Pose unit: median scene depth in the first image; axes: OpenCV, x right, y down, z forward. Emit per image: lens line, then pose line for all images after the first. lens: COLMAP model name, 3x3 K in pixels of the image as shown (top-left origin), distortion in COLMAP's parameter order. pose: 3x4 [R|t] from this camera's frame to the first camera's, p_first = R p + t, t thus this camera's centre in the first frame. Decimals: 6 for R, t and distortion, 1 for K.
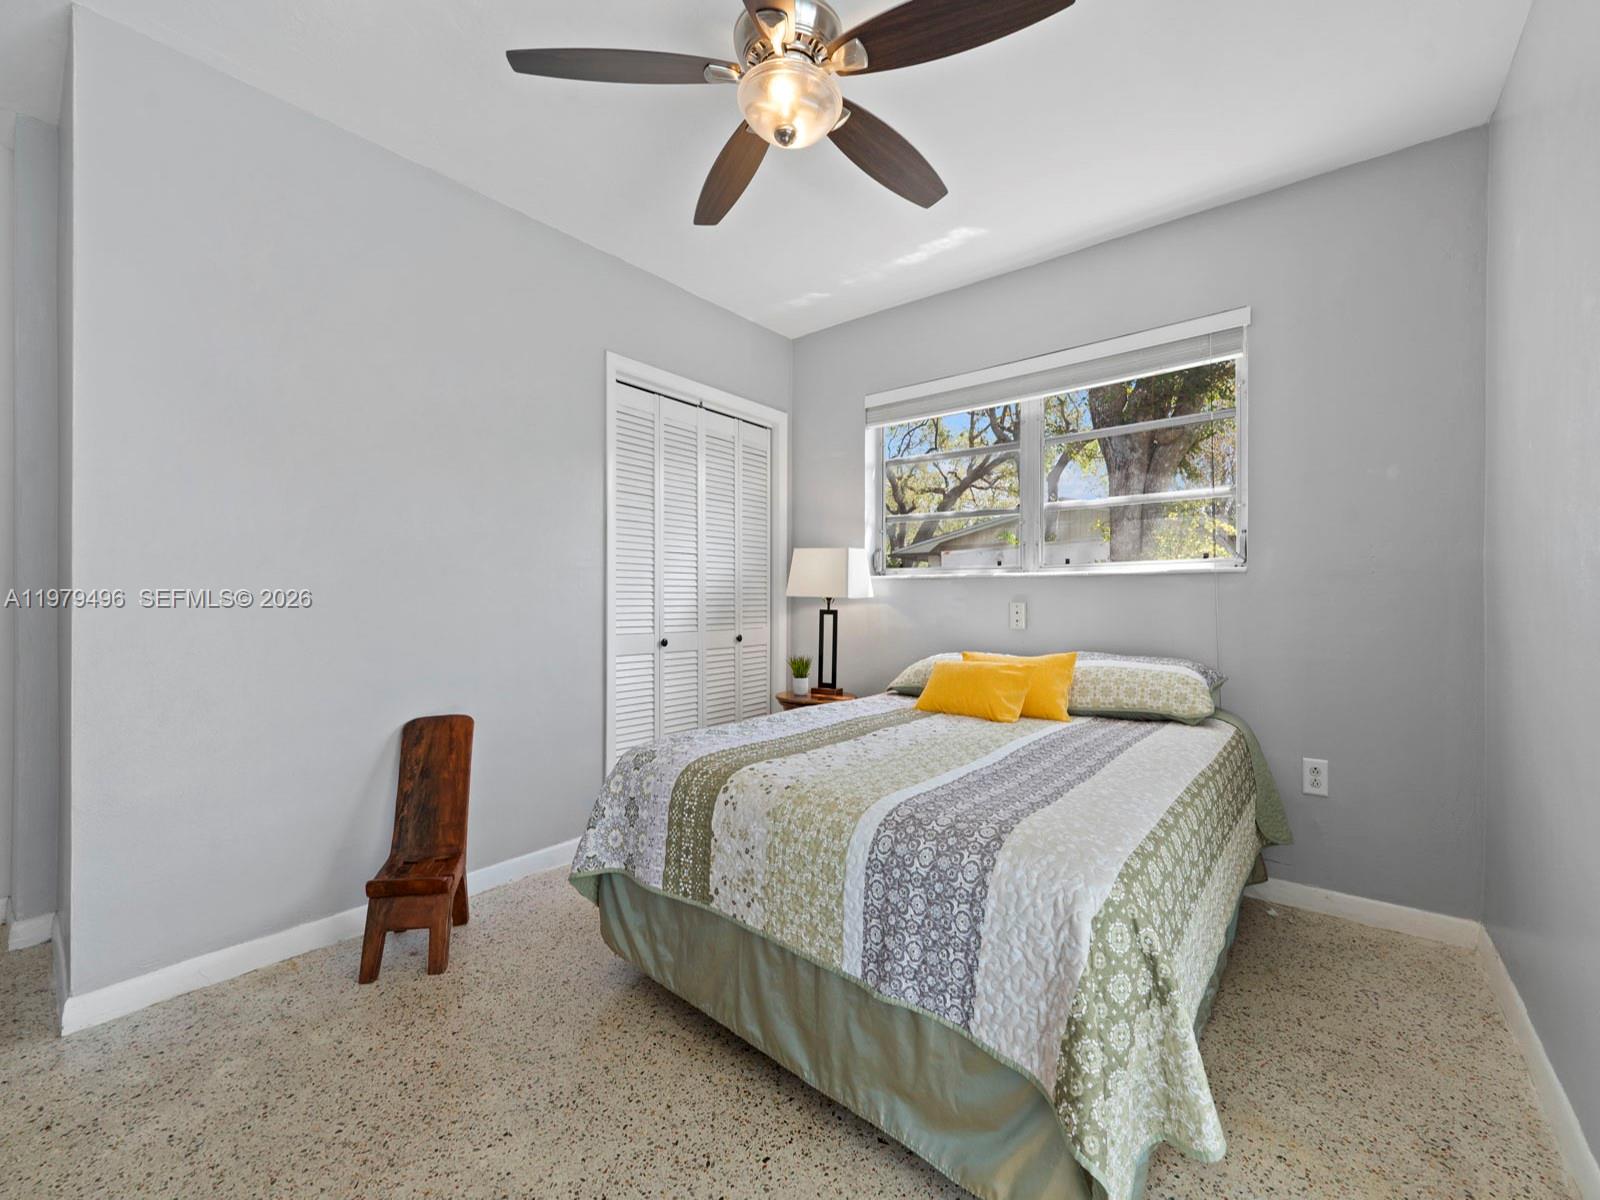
lens RADIAL K [[654.5, 0, 794.2], [0, 654.5, 600.6], [0, 0, 1]] dist [-0.000762, -0.000053]
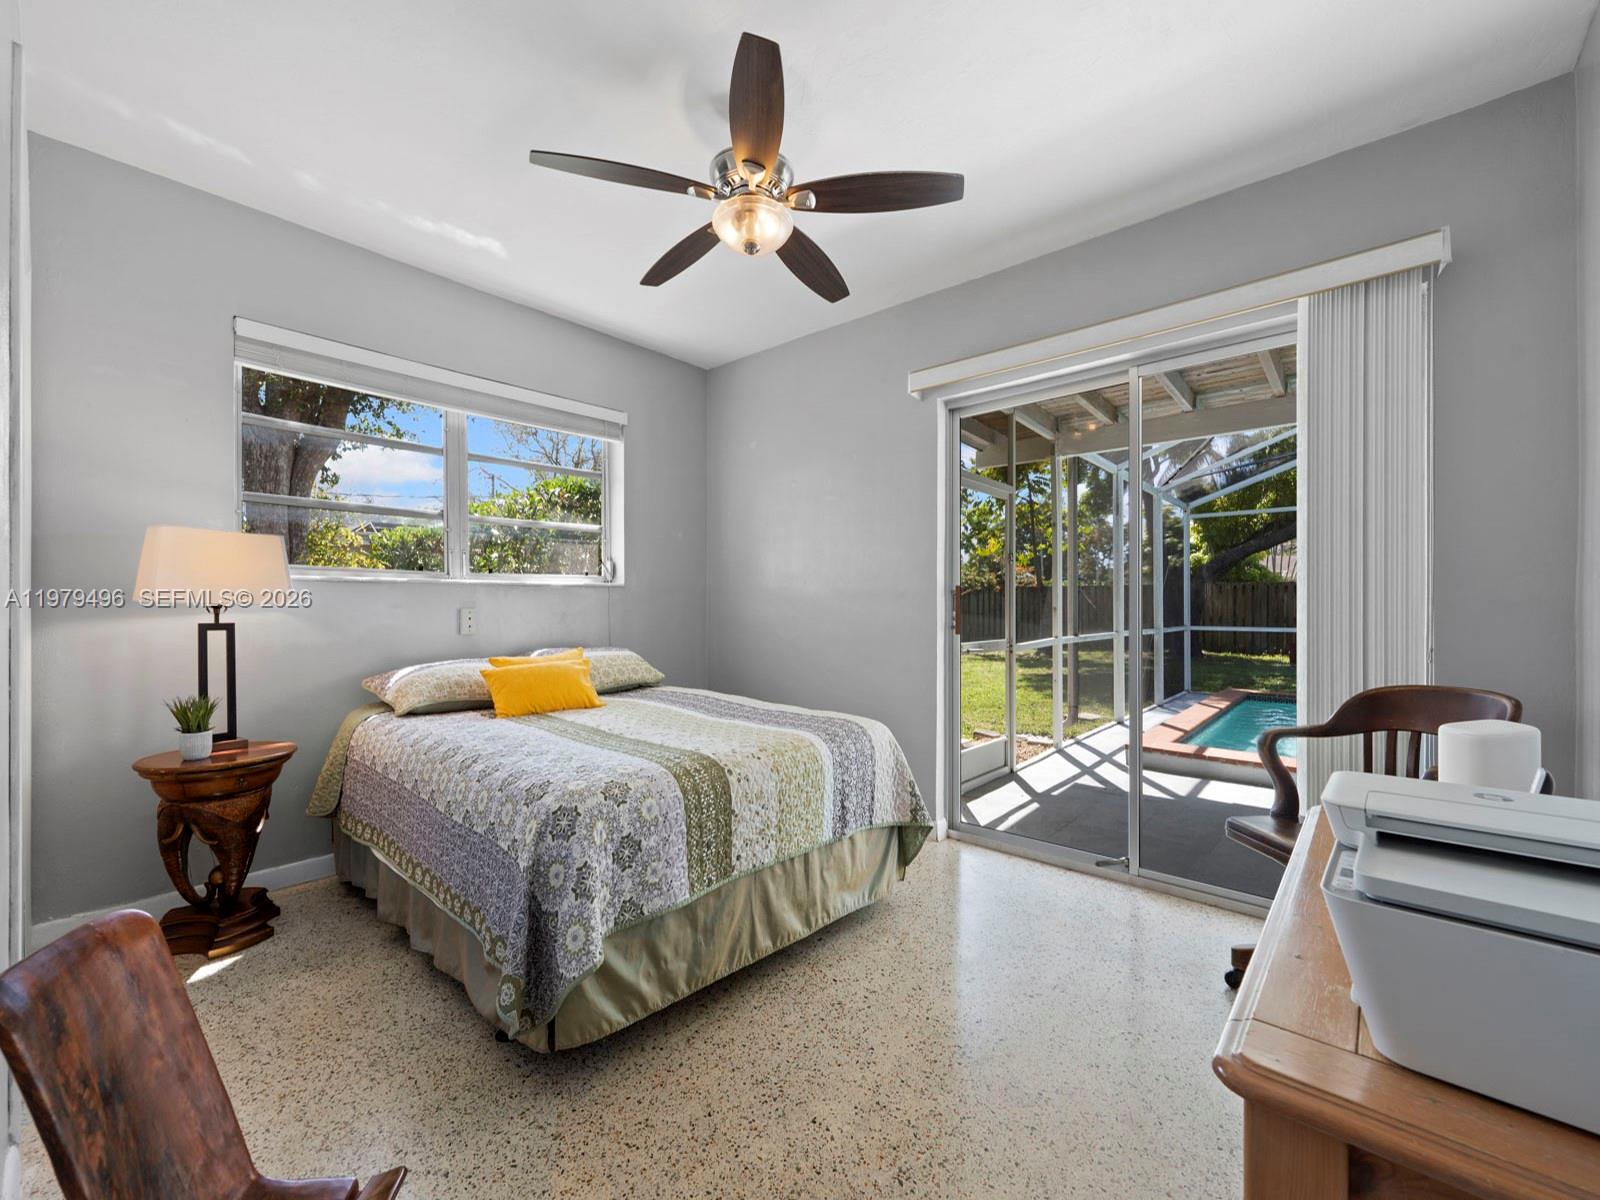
lens RADIAL K [[654.5, 0, 793.9], [0, 654.5, 603.8], [0, 0, 1]] dist [-0.000762, -0.000053]
pose [[0.046559, -0.004696, 0.998904, -0.934220], [0.003739, 0.999983, 0.004527, -0.010427], [-0.998909, 0.003524, 0.046576, 0.617756]]
